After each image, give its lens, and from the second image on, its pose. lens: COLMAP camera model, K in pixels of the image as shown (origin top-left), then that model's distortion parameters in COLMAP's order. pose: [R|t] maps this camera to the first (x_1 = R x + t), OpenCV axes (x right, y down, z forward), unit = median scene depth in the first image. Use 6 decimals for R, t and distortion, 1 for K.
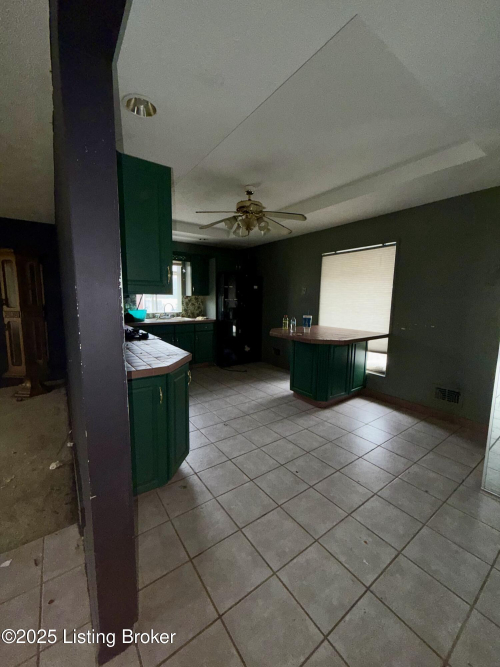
lens RADIAL K [[265.5, 0, 250.3], [0, 265.5, 331.8], [0, 0, 1]] dist [0.001329, -0.000237]
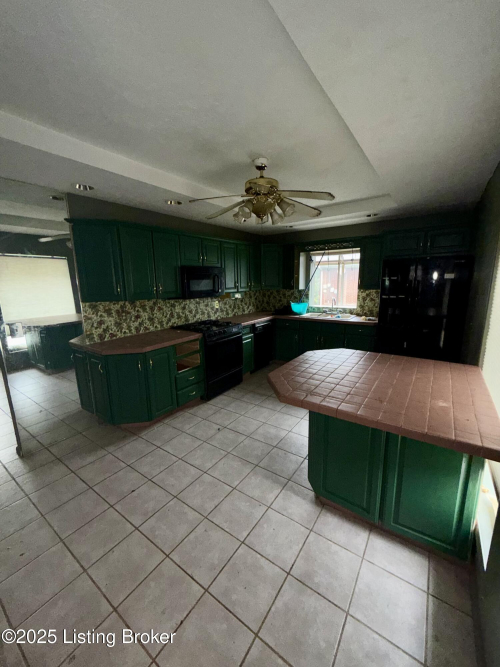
lens RADIAL K [[265.5, 0, 250.3], [0, 265.5, 331.8], [0, 0, 1]] dist [0.001329, -0.000237]
pose [[0.326955, 0.159065, -0.931557, 0.926694], [-0.094196, 0.986310, 0.135353, -0.179658], [0.940334, 0.043495, 0.337462, 0.859884]]
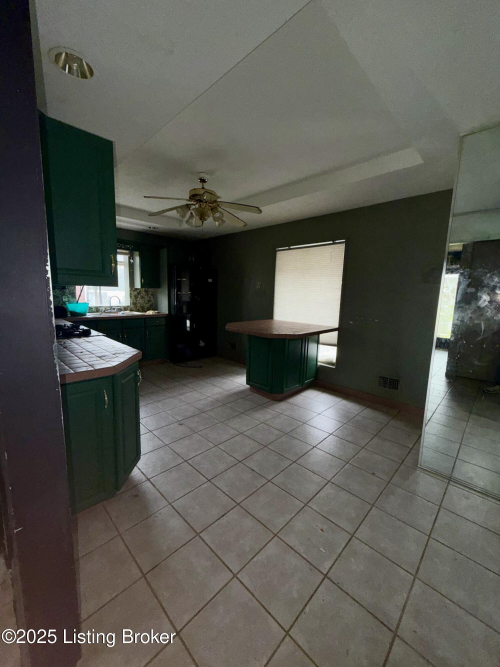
lens RADIAL K [[265.5, 0, 250.3], [0, 265.5, 331.8], [0, 0, 1]] dist [0.001329, -0.000237]
pose [[0.985457, -0.011565, 0.169529, -0.004053], [0.007652, 0.999689, 0.023715, -0.003573], [-0.169751, -0.022073, 0.985240, 0.026006]]
